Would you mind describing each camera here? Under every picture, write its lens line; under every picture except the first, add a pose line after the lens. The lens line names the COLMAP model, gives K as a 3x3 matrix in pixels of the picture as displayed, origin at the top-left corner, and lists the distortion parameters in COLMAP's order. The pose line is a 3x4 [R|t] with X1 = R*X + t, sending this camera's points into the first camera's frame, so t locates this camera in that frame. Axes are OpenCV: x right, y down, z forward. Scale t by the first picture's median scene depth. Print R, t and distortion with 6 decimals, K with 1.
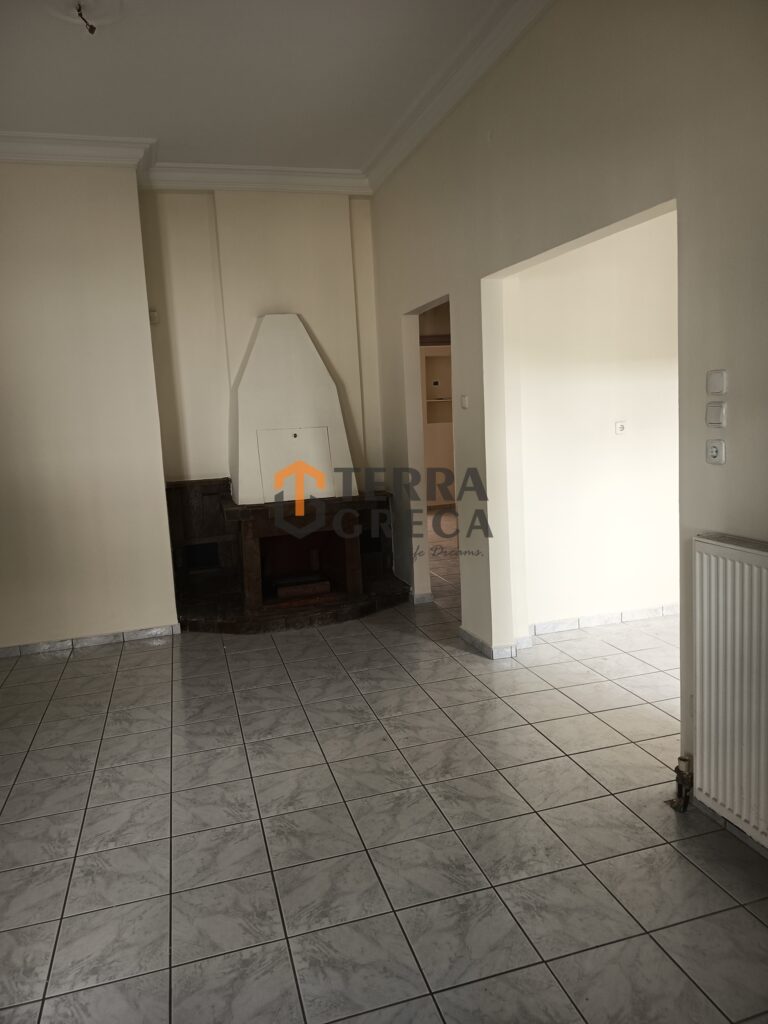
lens RADIAL K [[708.9, 0, 365.7], [0, 708.9, 490.0], [0, 0, 1]] dist [0.052299, -0.064974]
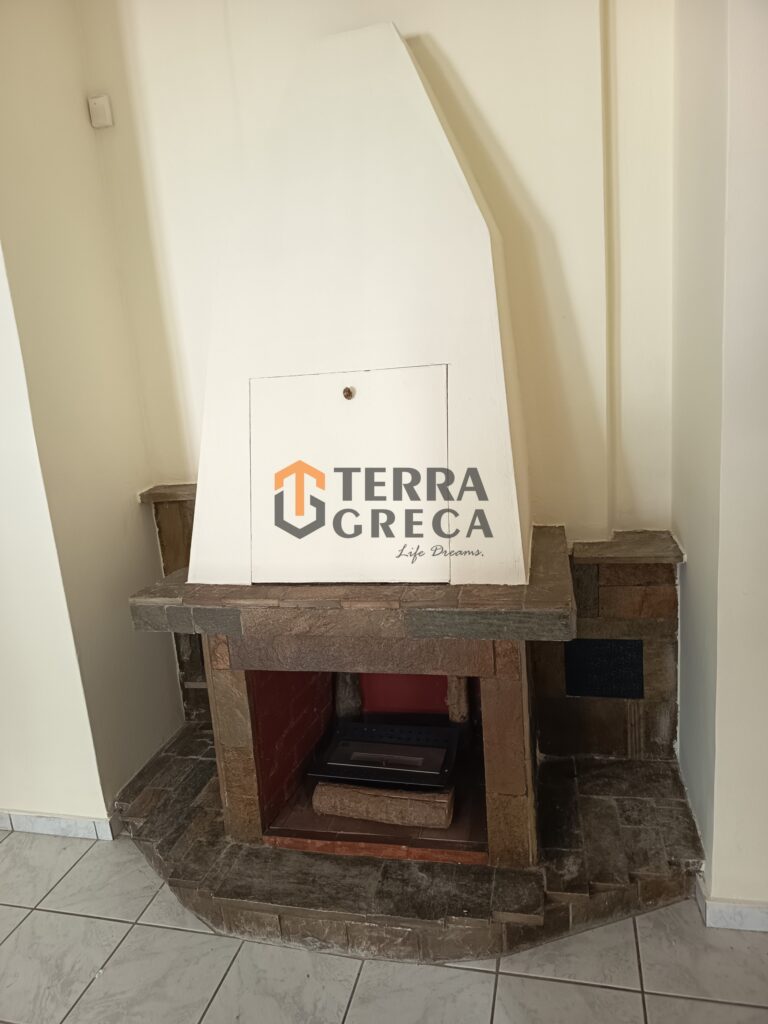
lens RADIAL K [[708.9, 0, 373.5], [0, 708.9, 531.2], [0, 0, 1]] dist [0.052299, -0.064974]
pose [[0.869686, 0.097427, -0.483895, 0.083382], [-0.020796, 0.986689, 0.161282, -0.067979], [0.493167, -0.130202, 0.860136, 0.719107]]
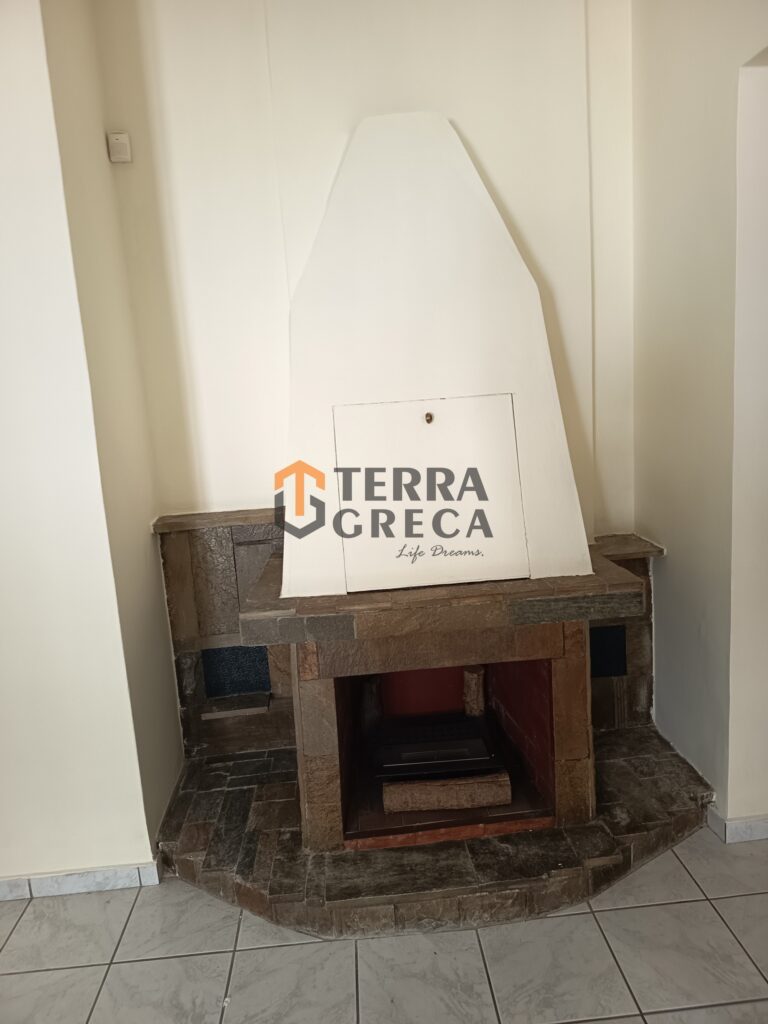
lens RADIAL K [[708.9, 0, 390.6], [0, 708.9, 525.5], [0, 0, 1]] dist [0.052299, -0.064974]
pose [[0.978859, 0.024717, -0.203035, -0.040798], [-0.007287, 0.996255, 0.086153, -0.052663], [0.204404, -0.082853, 0.975374, 0.626398]]
